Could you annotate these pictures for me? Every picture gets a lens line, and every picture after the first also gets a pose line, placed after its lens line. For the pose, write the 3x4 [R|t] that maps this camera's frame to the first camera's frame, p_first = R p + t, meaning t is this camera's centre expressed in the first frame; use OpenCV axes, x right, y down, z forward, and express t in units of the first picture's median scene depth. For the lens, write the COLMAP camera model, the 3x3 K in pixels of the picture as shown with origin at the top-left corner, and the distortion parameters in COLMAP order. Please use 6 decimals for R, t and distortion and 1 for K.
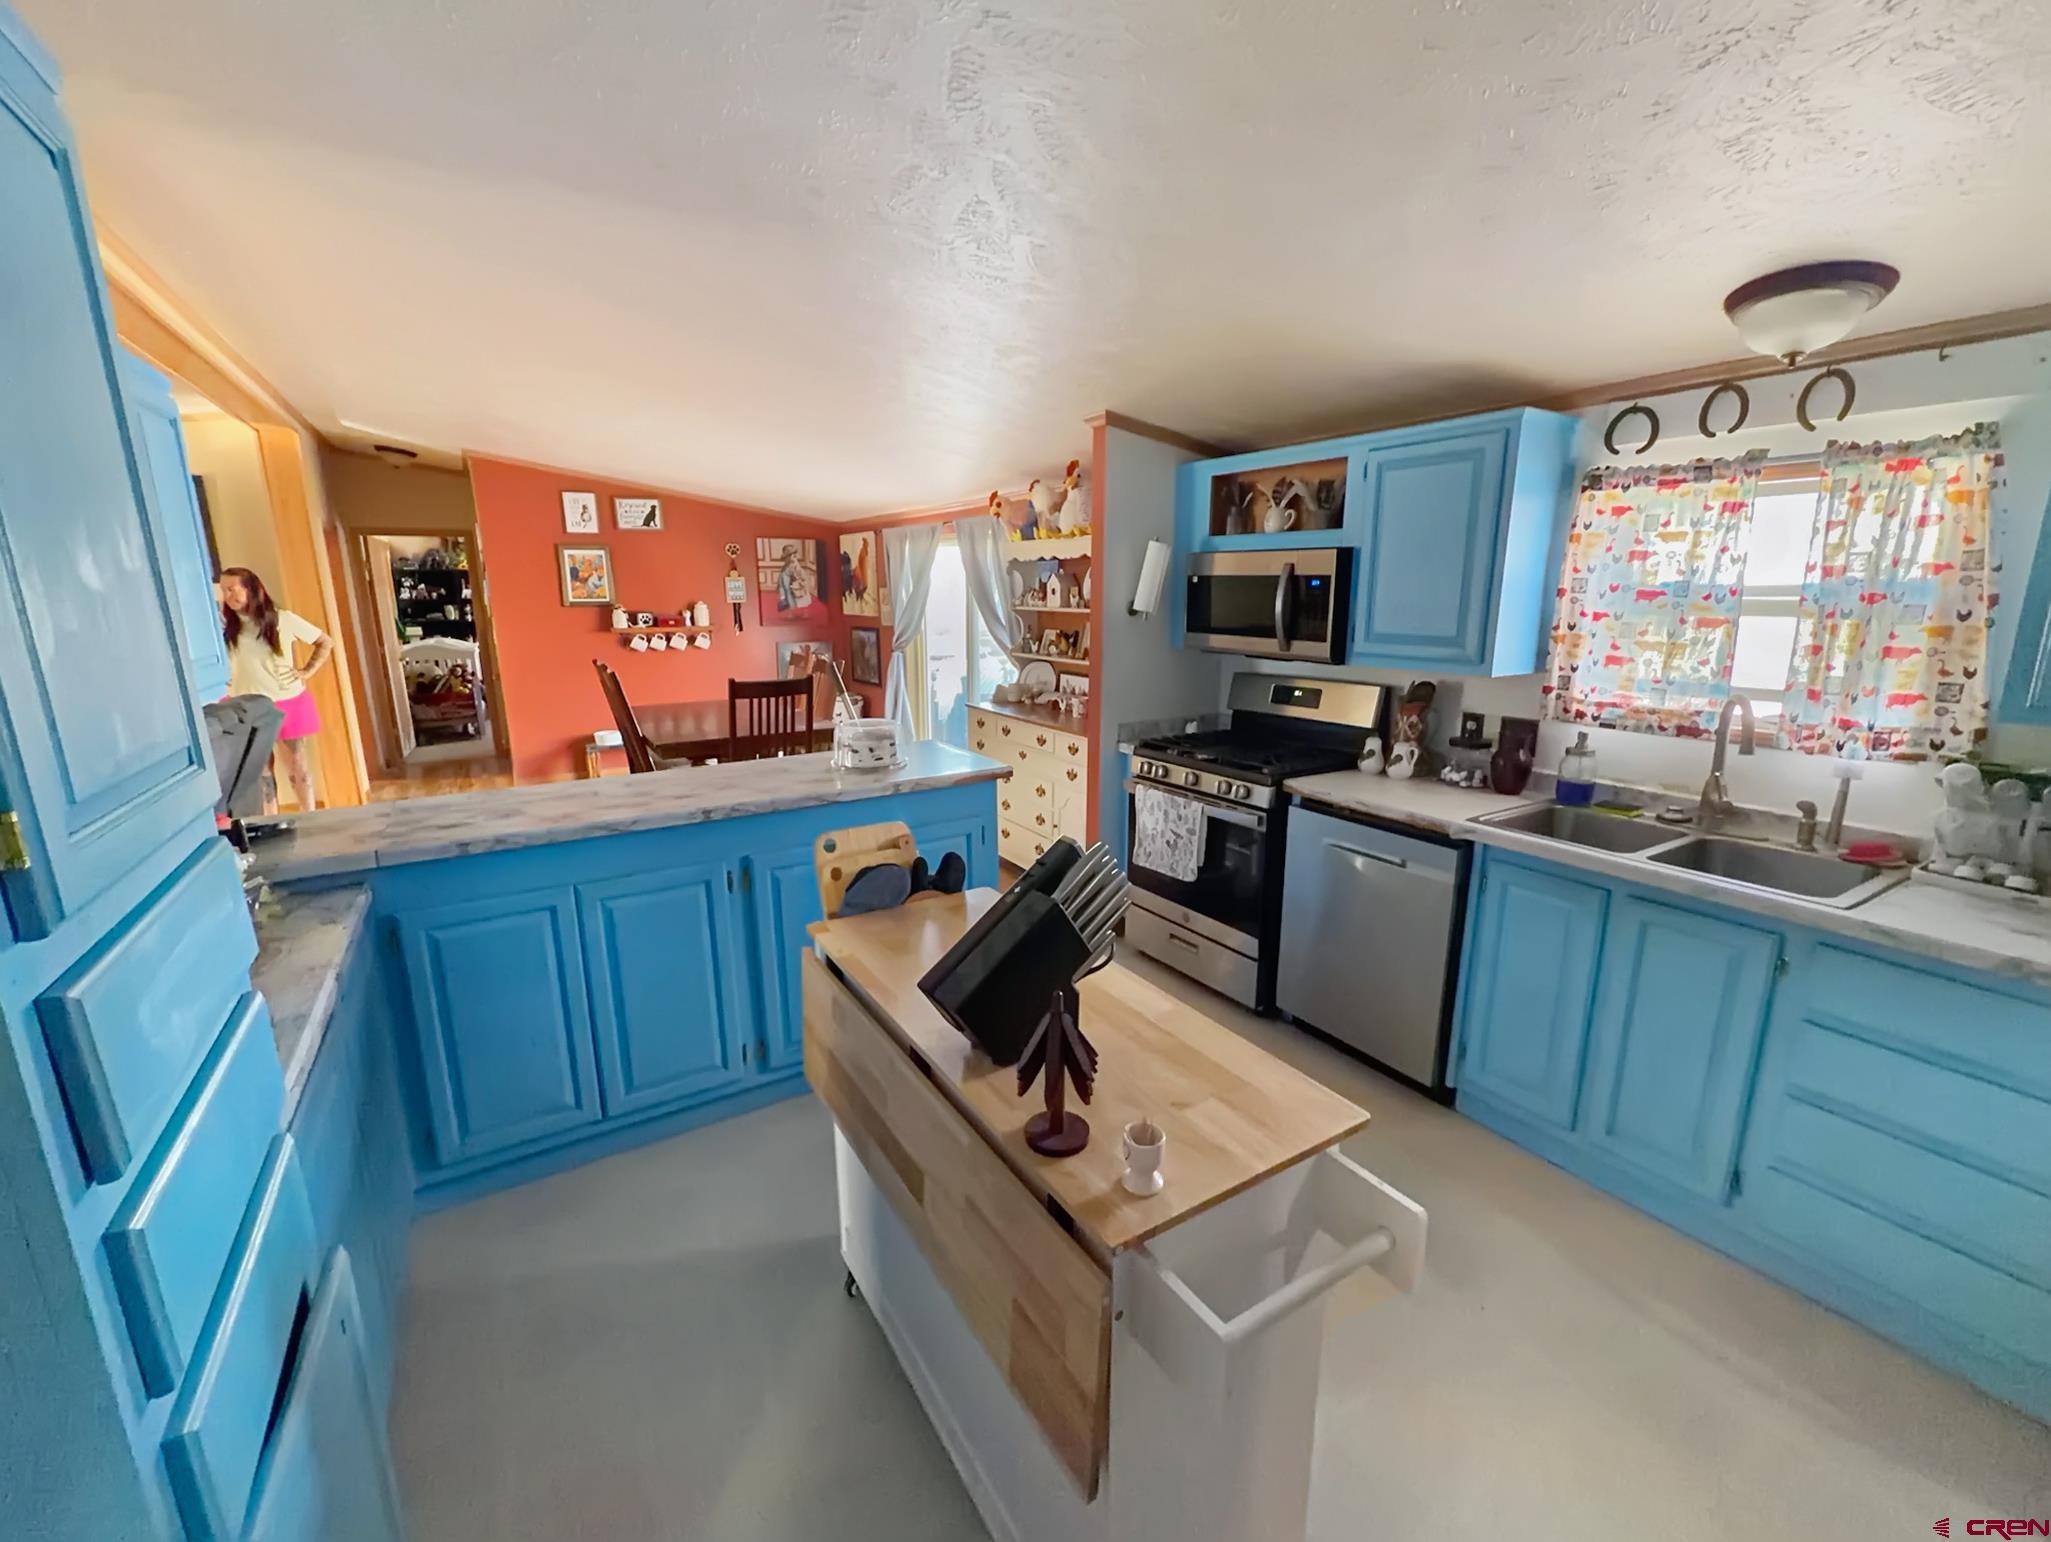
lens RADIAL K [[826.1, 0, 1034.5], [0, 826.1, 769.8], [0, 0, 1]] dist [-0.004212, -0.000491]
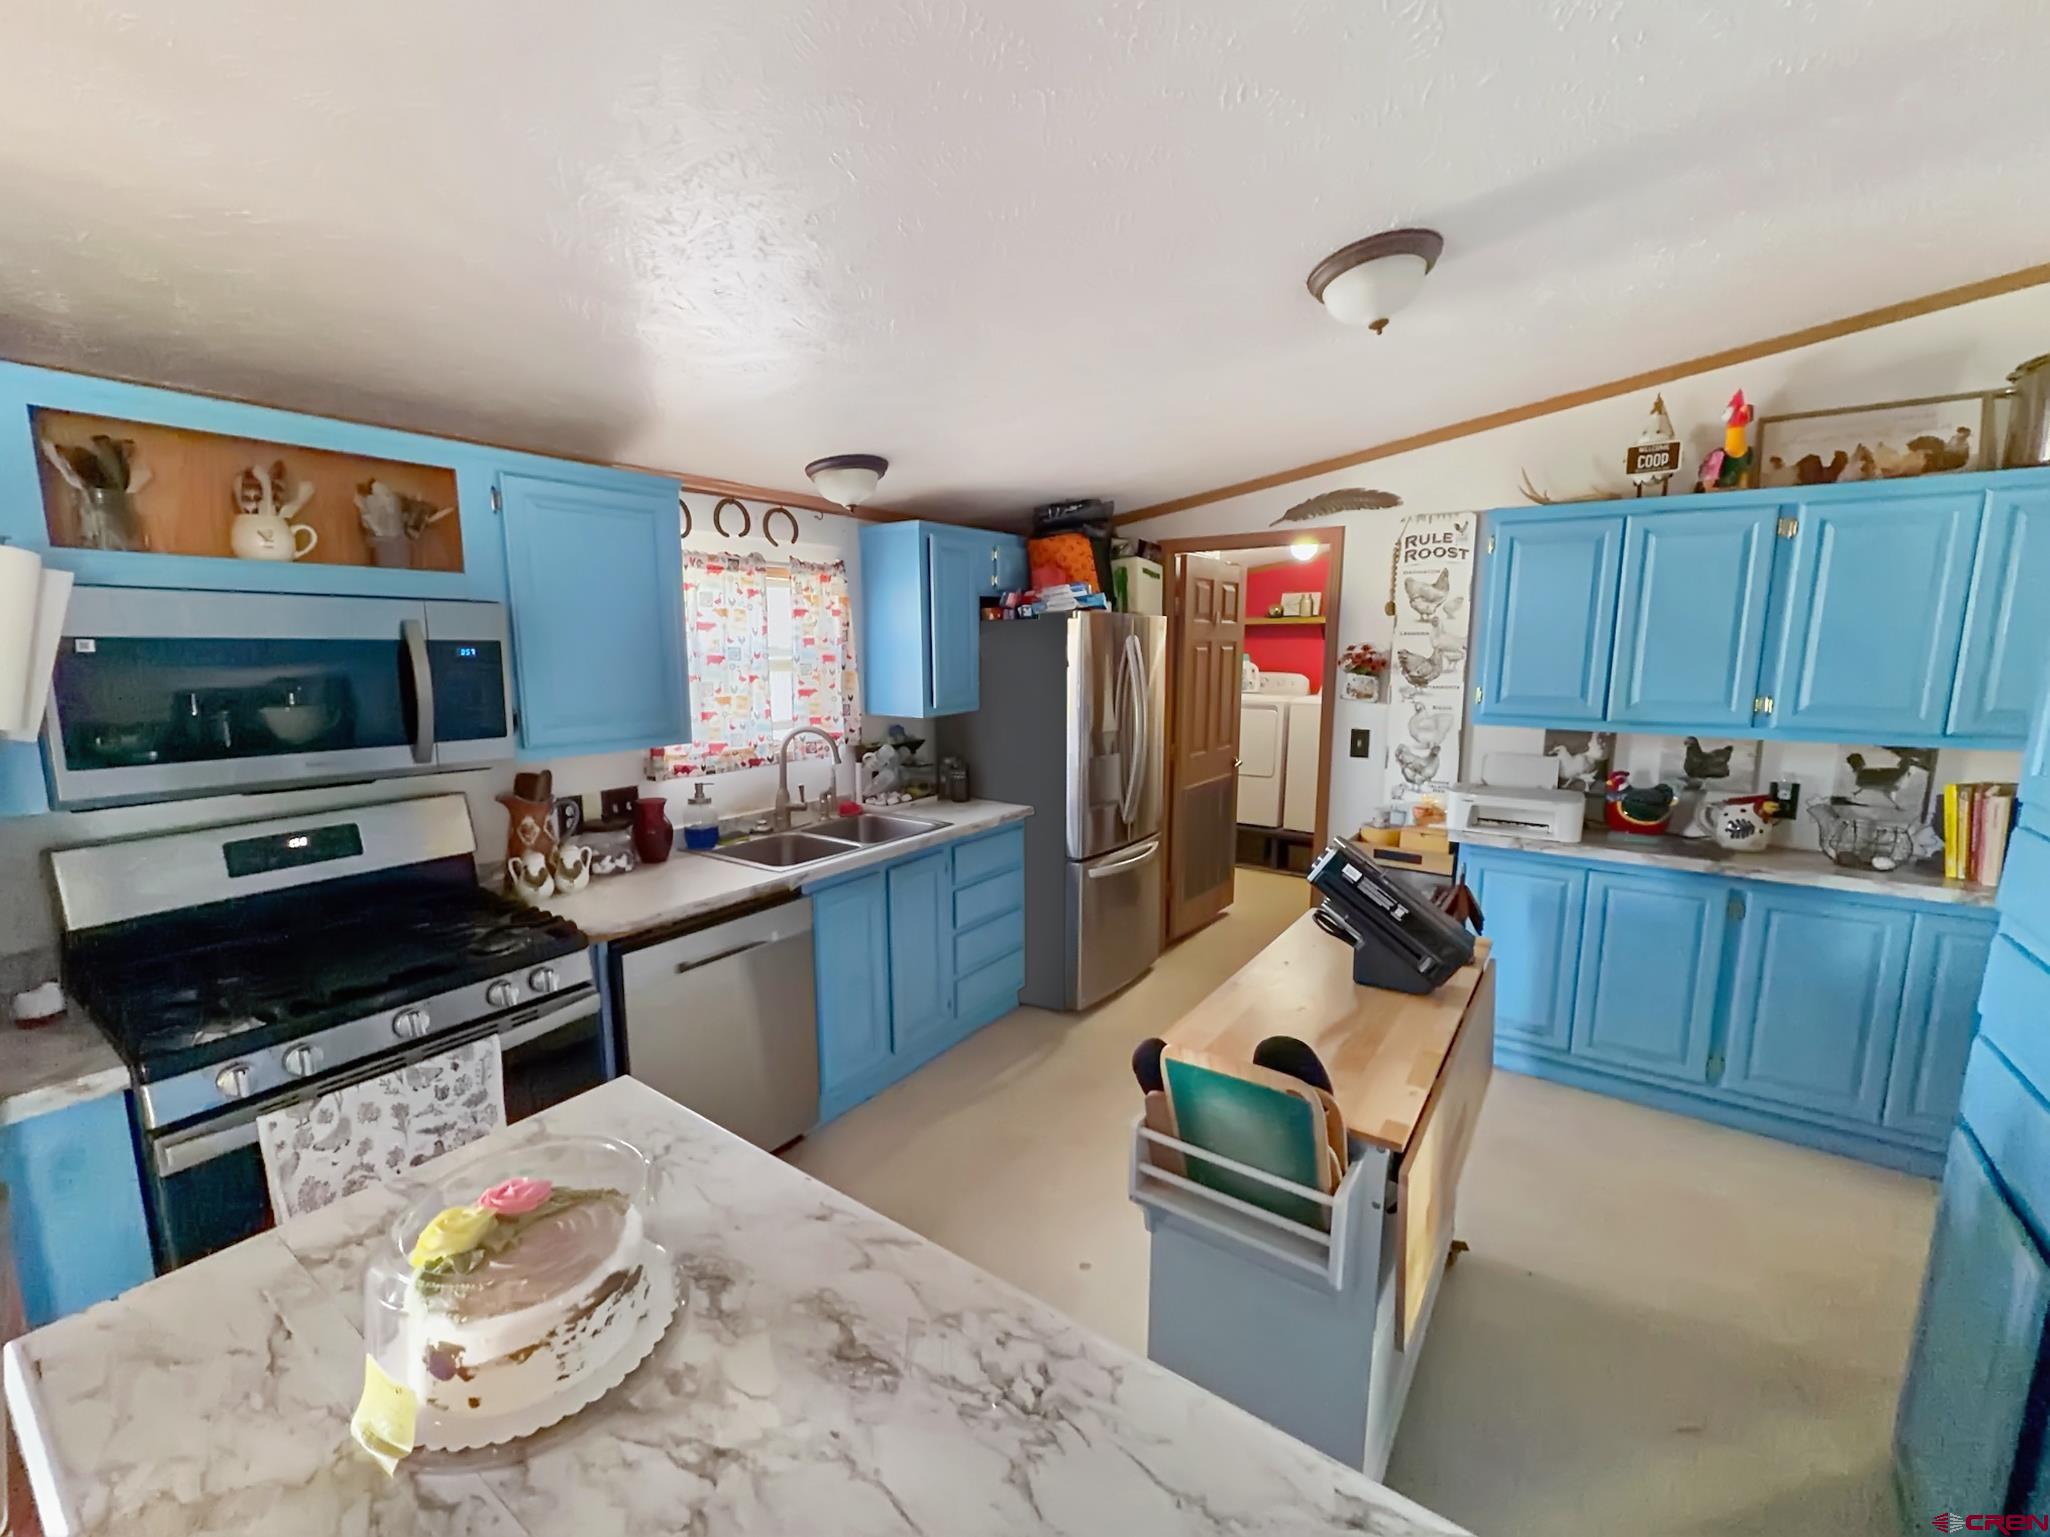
lens RADIAL K [[848.8, 0, 1023.9], [0, 848.8, 775.9], [0, 0, 1]] dist [-0.000763, -0.000156]
pose [[-0.383626, -0.149025, 0.911385, -0.530677], [0.193968, 0.951877, 0.237292, -0.236675], [-0.902889, 0.267811, -0.336258, 0.973682]]
